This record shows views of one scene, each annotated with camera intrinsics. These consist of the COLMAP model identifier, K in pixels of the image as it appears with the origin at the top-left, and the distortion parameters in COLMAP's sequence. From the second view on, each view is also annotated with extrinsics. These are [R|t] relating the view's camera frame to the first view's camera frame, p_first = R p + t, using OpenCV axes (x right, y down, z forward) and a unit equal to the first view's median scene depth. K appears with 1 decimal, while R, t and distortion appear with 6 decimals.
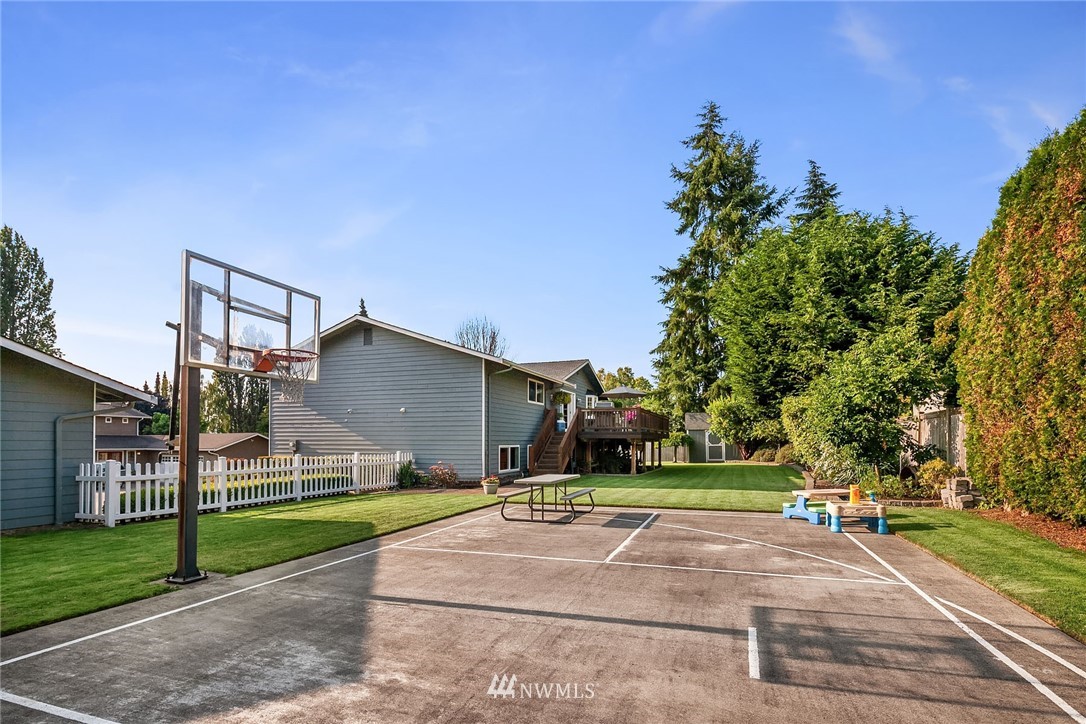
lens RADIAL K [[534.0, 0, 540.7], [0, 534.0, 361.0], [0, 0, 1]] dist [0.000846, -0.000064]
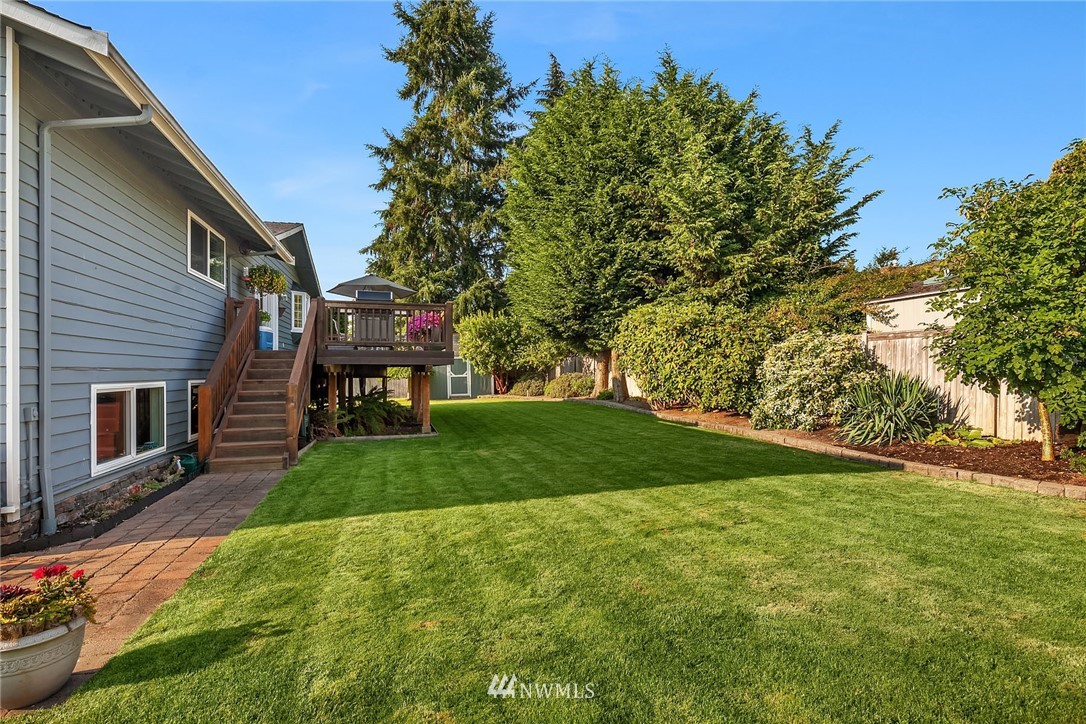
lens RADIAL K [[534.0, 0, 540.7], [0, 534.0, 361.0], [0, 0, 1]] dist [0.000846, -0.000064]
pose [[0.811731, 0.004722, 0.584012, -0.022531], [-0.079269, 0.991605, 0.102160, 0.043561], [-0.578627, -0.129220, 0.805291, 0.283738]]
